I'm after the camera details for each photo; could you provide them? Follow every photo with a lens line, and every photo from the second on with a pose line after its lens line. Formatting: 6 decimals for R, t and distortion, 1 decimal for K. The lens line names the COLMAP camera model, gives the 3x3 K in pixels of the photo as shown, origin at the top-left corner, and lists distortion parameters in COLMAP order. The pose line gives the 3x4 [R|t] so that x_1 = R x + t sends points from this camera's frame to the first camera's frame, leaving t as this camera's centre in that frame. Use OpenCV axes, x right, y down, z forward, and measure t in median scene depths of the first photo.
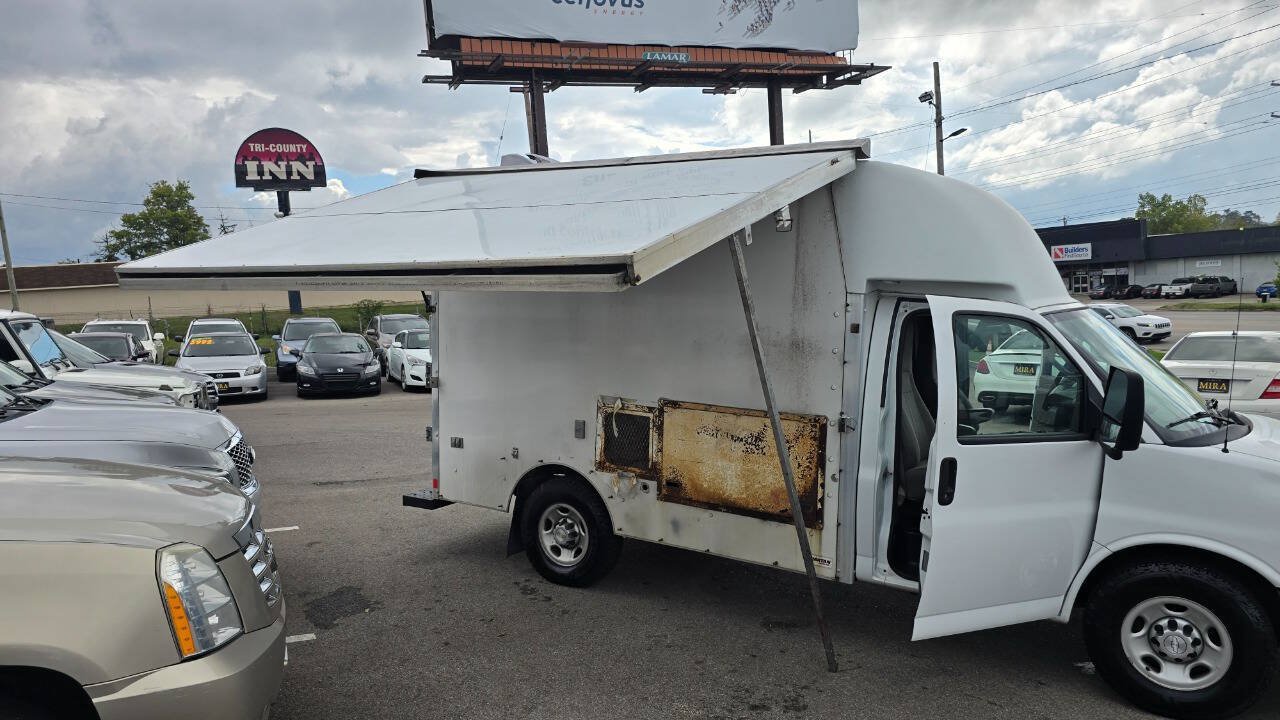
lens RADIAL K [[894.2, 0, 586.7], [0, 894.2, 359.3], [0, 0, 1]] dist [0.058909, -0.052203]
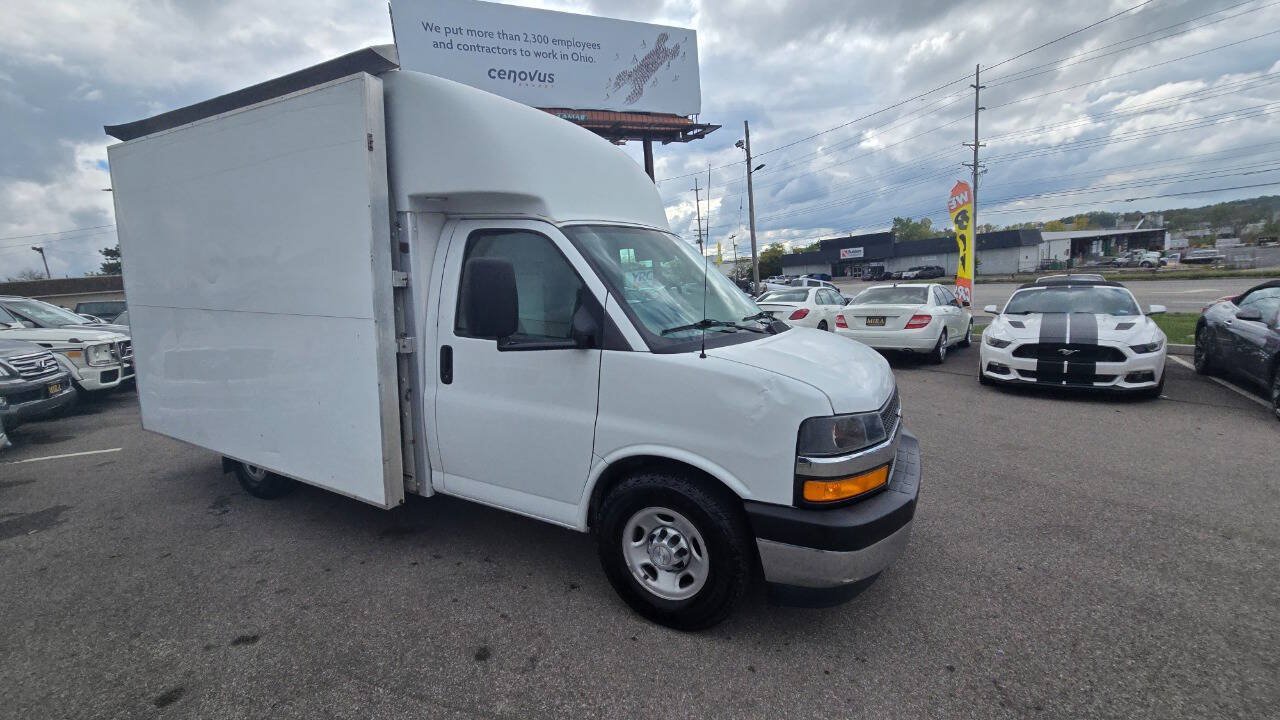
lens RADIAL K [[533.5, 0, 622.6], [0, 533.5, 366.4], [0, 0, 1]] dist [-0.002575, -0.000449]
pose [[0.997704, -0.028985, 0.061202, 0.110522], [0.024351, 0.996876, 0.075141, 0.012830], [-0.063189, -0.073478, 0.995293, 0.085594]]
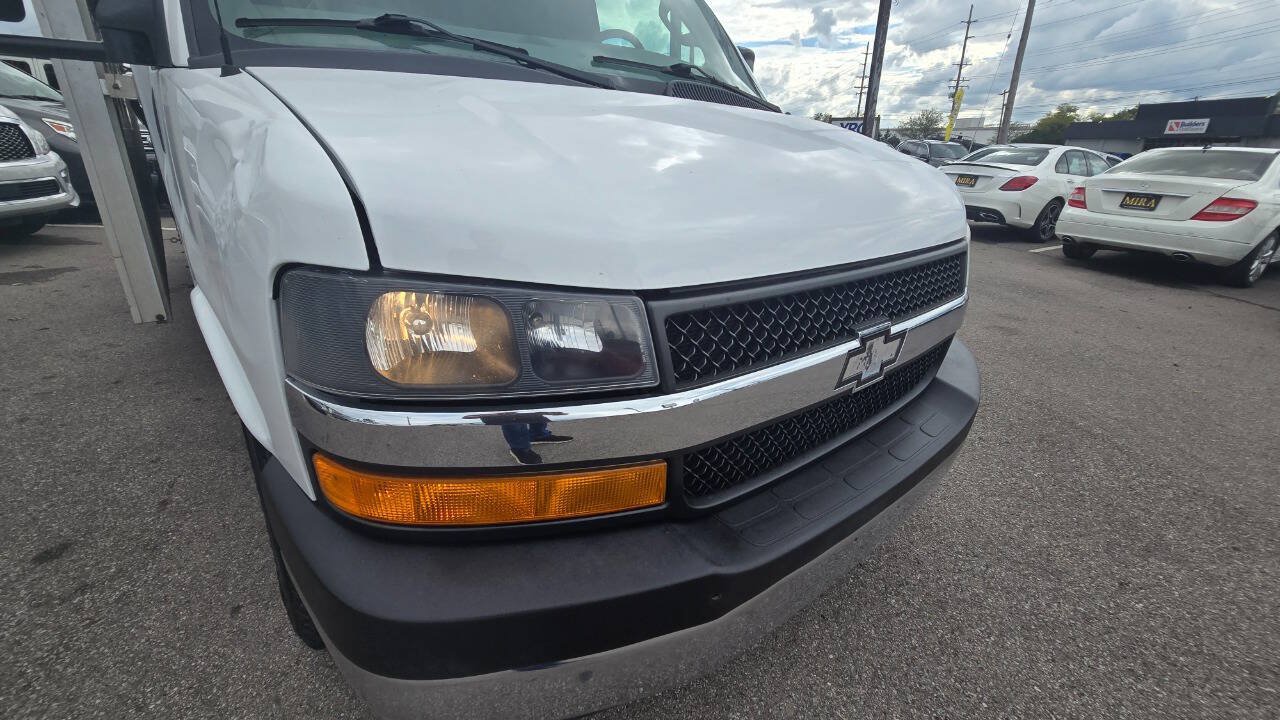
lens RADIAL K [[528.5, 0, 636.2], [0, 528.5, 359.3], [0, 0, 1]] dist [-0.011320, 0.004865]
pose [[0.950777, 0.171369, -0.258178, 0.175251], [-0.083425, 0.943960, 0.319343, 0.024162], [0.298435, -0.282085, 0.911792, 0.155981]]
